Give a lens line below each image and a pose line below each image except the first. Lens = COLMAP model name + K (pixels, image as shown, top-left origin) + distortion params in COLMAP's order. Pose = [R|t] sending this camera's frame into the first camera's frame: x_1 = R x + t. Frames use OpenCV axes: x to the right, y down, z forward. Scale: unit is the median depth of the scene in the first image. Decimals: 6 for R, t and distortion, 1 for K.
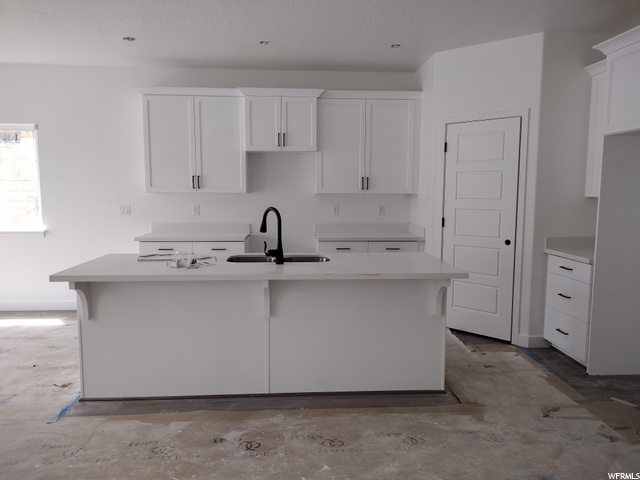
lens RADIAL K [[476.6, 0, 315.0], [0, 476.6, 242.7], [0, 0, 1]] dist [0.035864, -0.033286]
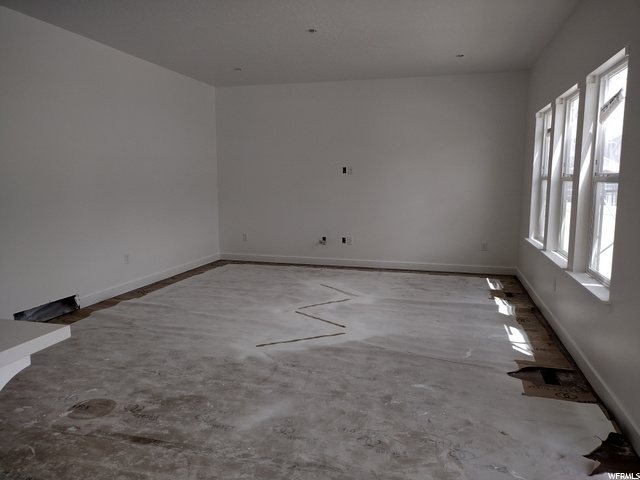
lens RADIAL K [[476.6, 0, 319.1], [0, 476.6, 236.8], [0, 0, 1]] dist [0.035864, -0.033286]
pose [[-0.948219, -0.044282, 0.314516, -0.826513], [0.030956, 0.972634, 0.230269, -0.114751], [-0.316106, 0.228082, -0.920899, 1.166428]]
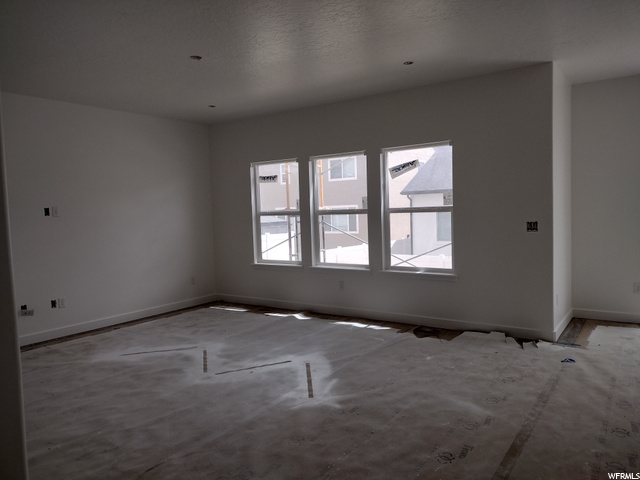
lens RADIAL K [[476.6, 0, 322.5], [0, 476.6, 241.5], [0, 0, 1]] dist [0.035864, -0.033286]
pose [[-0.624416, 0.072527, -0.777718, 0.468730], [-0.057679, 0.988680, 0.138510, -0.090145], [0.778960, 0.131345, -0.613164, 0.837843]]
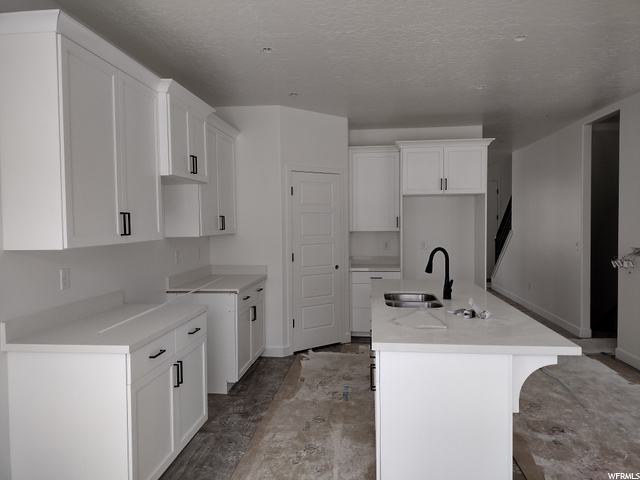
lens RADIAL K [[476.6, 0, 320.7], [0, 476.6, 235.4], [0, 0, 1]] dist [0.035864, -0.033286]
pose [[0.164161, -0.033362, 0.985869, -1.186058], [0.116693, 0.993067, 0.014175, -0.147257], [-0.979507, 0.112717, 0.166916, 1.077254]]
